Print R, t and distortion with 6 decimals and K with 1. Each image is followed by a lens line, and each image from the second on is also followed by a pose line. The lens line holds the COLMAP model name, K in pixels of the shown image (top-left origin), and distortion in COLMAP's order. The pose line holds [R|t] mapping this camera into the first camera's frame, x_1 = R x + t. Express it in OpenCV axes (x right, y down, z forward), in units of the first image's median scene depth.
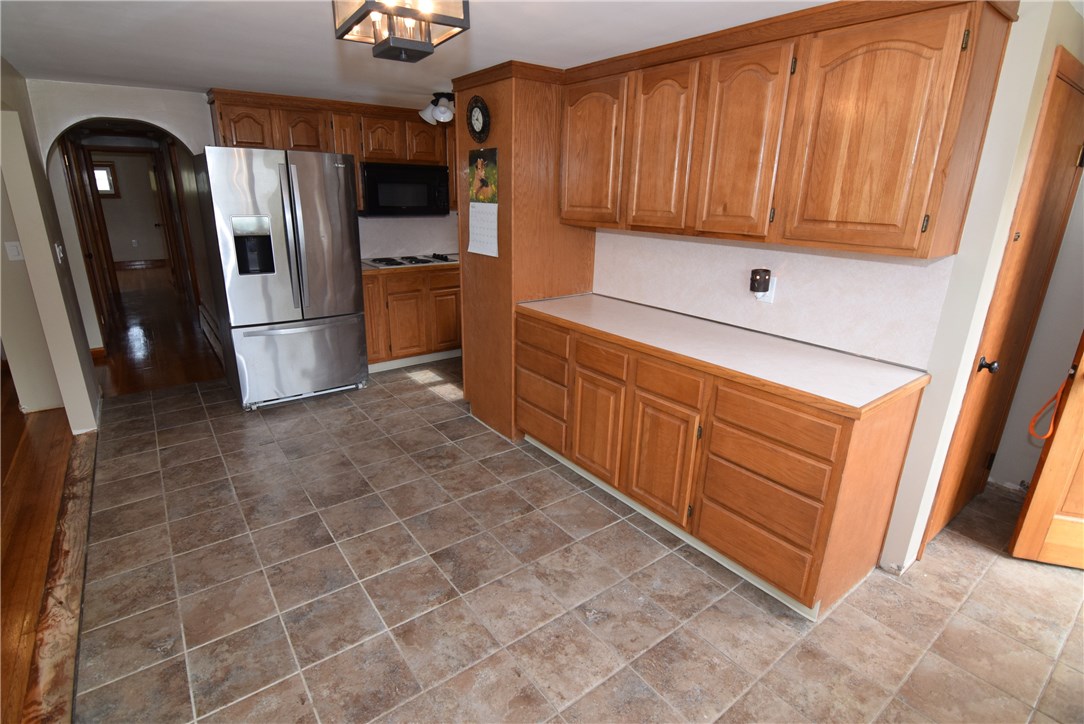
lens RADIAL K [[529.4, 0, 542.0], [0, 529.4, 357.1], [0, 0, 1]] dist [-0.020777, -0.000675]
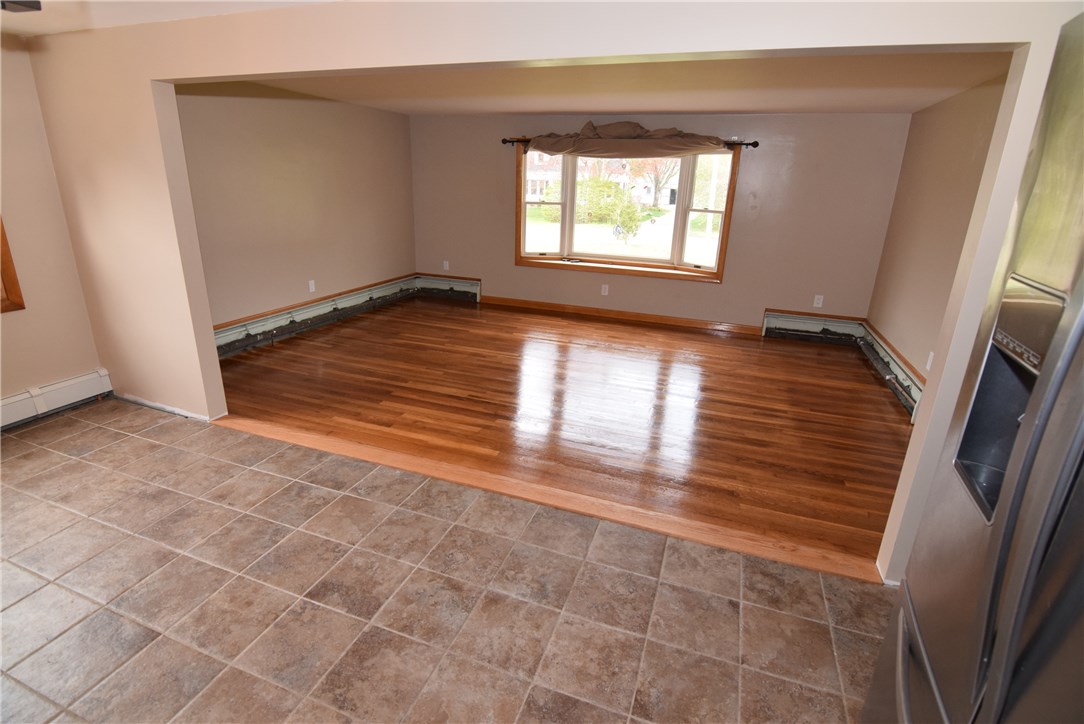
lens RADIAL K [[529.4, 0, 540.2], [0, 529.4, 357.7], [0, 0, 1]] dist [-0.020777, -0.000675]
pose [[-0.841736, 0.124141, -0.525423, -0.333985], [-0.210280, 0.820969, 0.530841, -0.474568], [0.497255, 0.557314, -0.664934, 1.573089]]
